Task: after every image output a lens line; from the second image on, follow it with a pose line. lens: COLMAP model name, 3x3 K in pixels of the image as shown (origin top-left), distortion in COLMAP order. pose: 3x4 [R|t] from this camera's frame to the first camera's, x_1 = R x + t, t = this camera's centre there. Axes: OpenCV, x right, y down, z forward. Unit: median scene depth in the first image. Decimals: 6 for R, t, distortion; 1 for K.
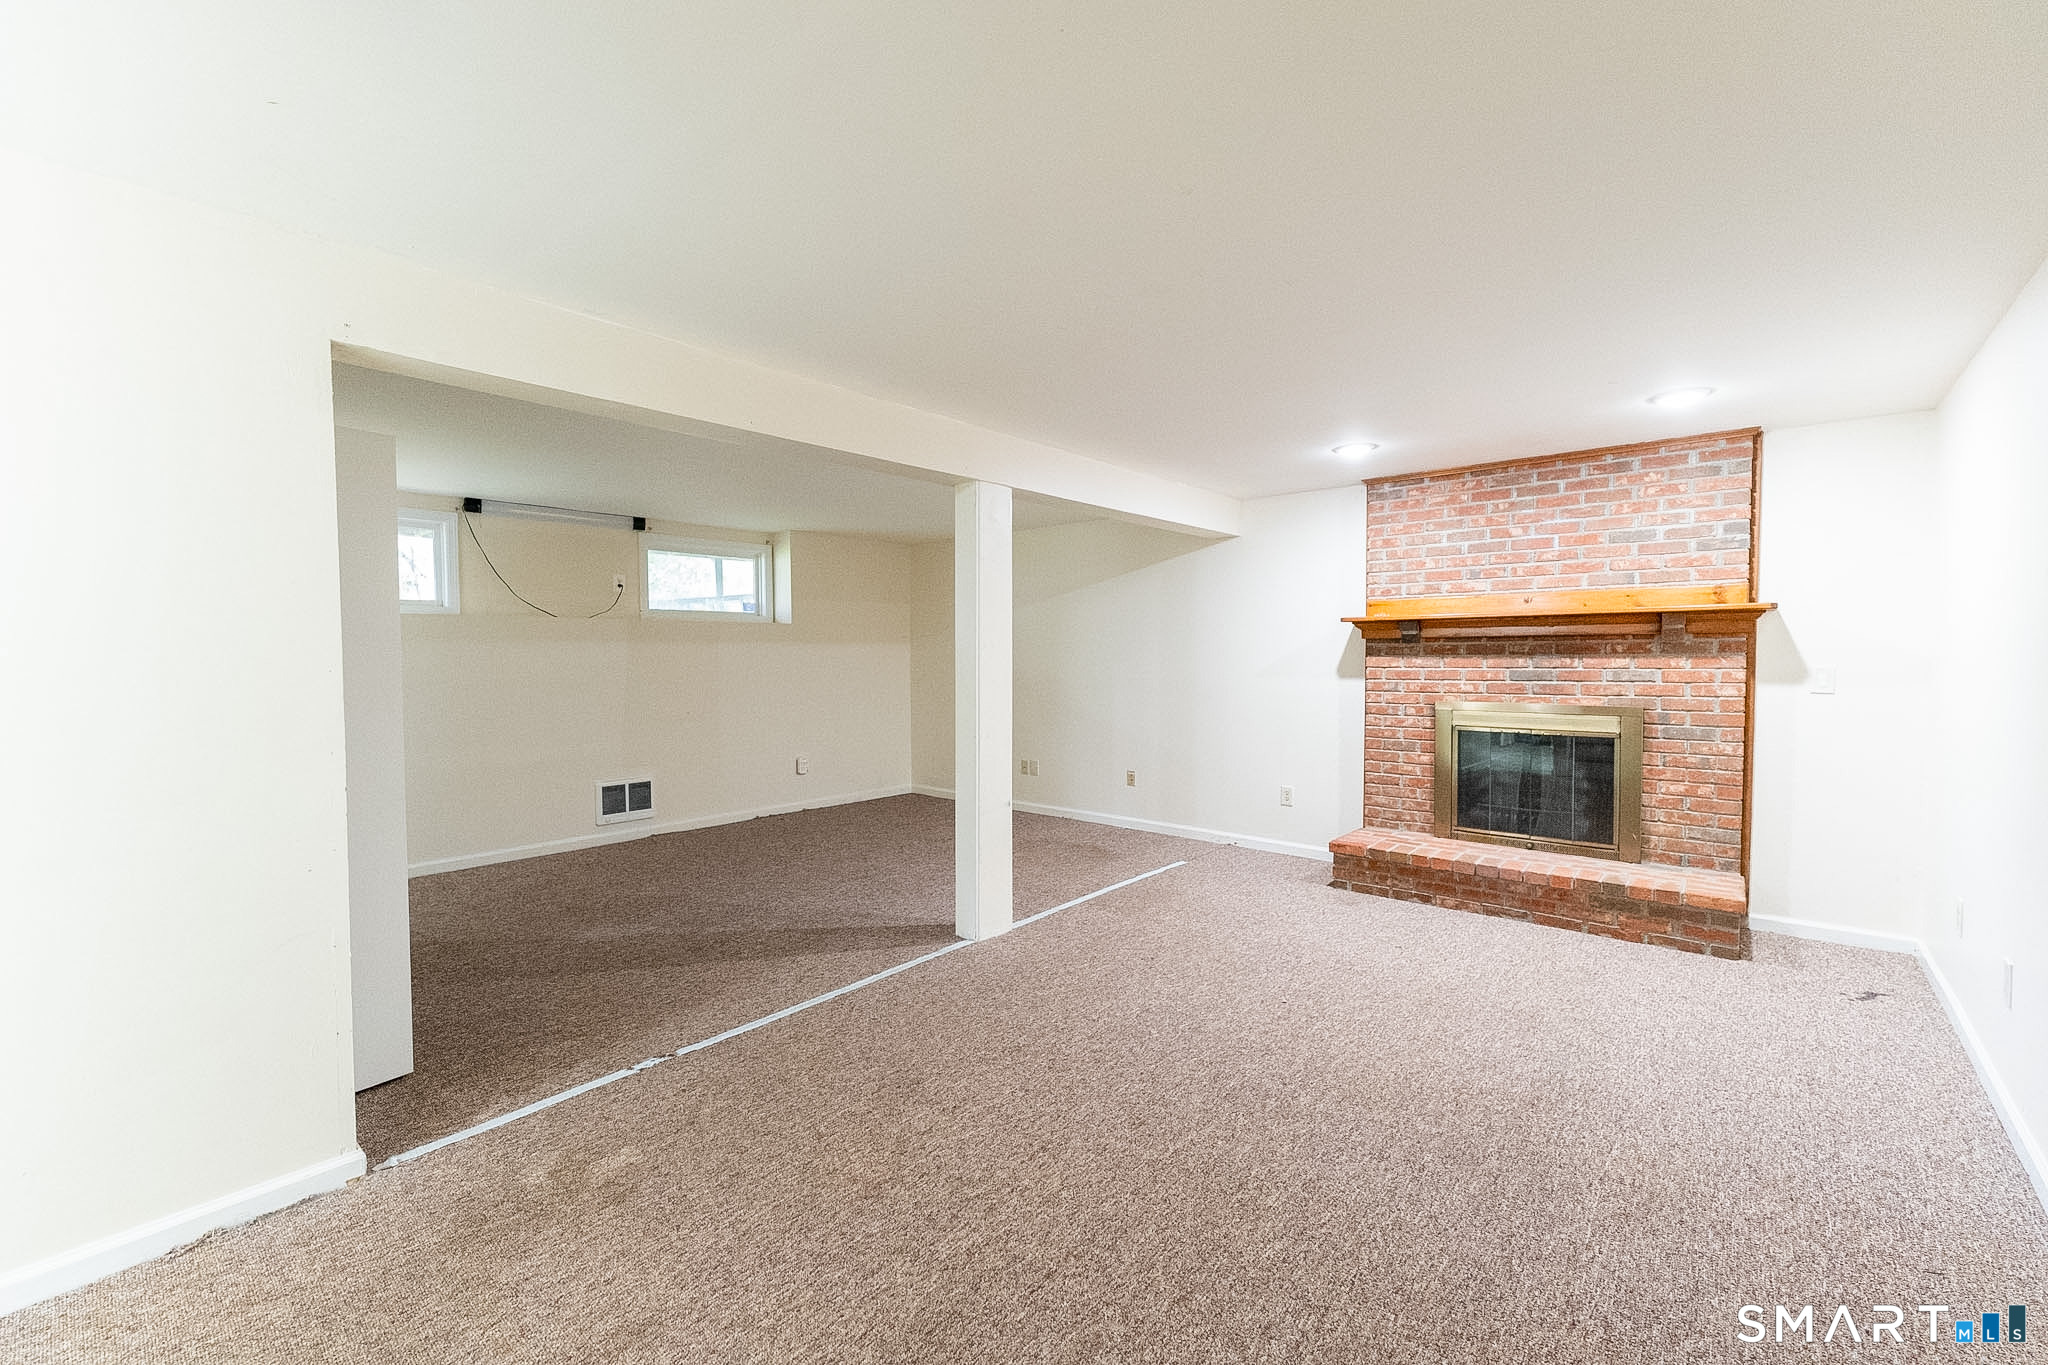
lens RADIAL K [[838.9, 0, 1023.2], [0, 838.9, 677.0], [0, 0, 1]] dist [0.001096, 0.000019]
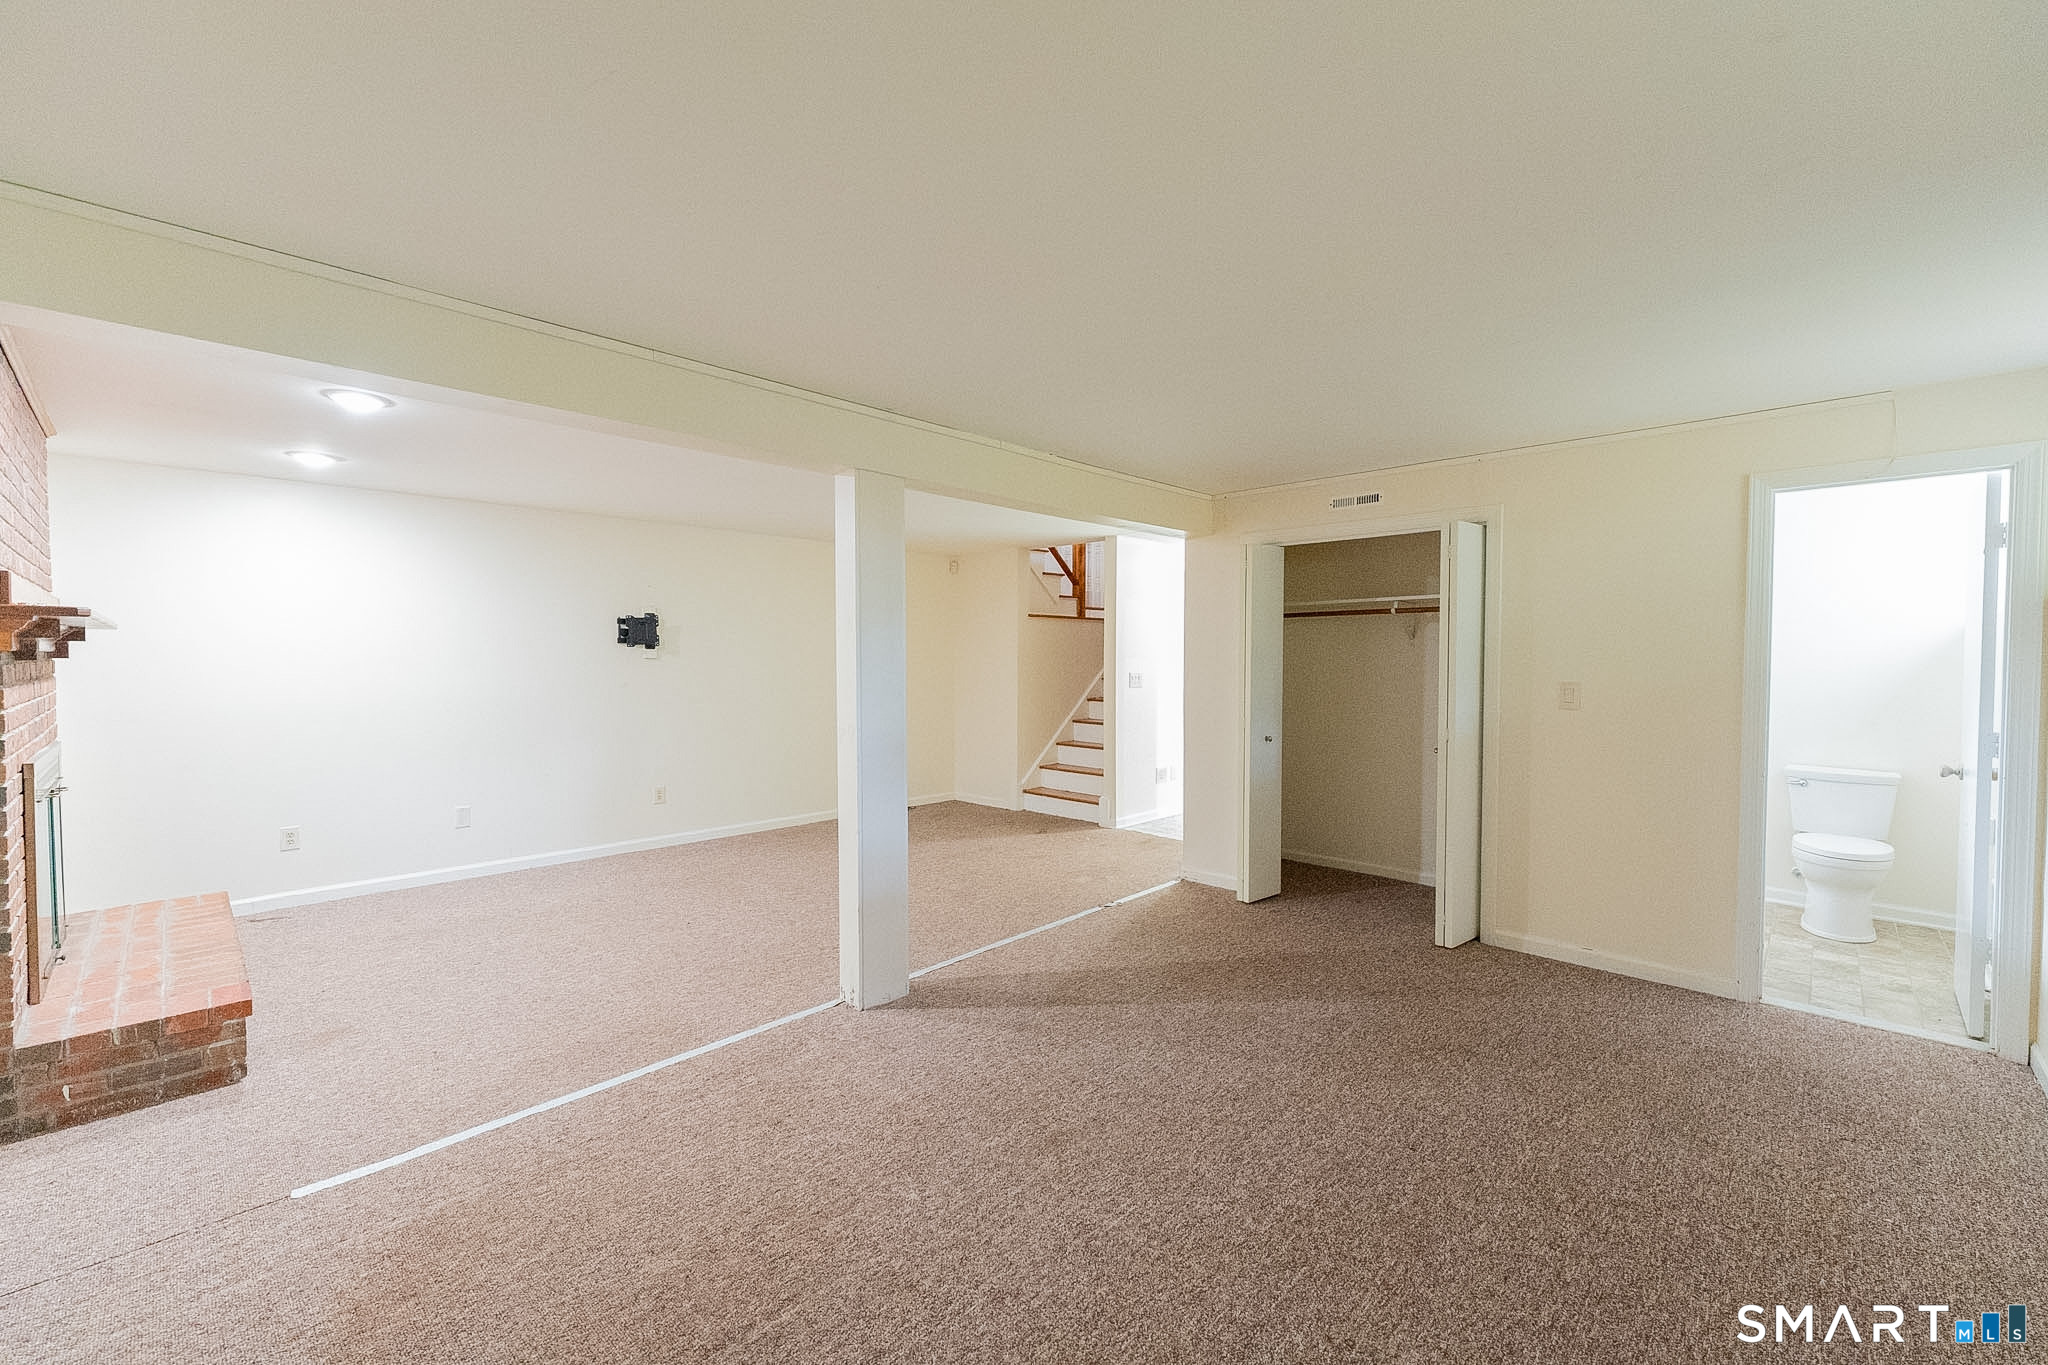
lens RADIAL K [[838.9, 0, 1024.9], [0, 838.9, 680.1], [0, 0, 1]] dist [0.001096, 0.000019]
pose [[-0.998688, 0.003023, 0.051115, -0.288449], [0.006033, 0.998250, 0.058828, -0.079695], [-0.050847, 0.059059, -0.996959, 2.163912]]
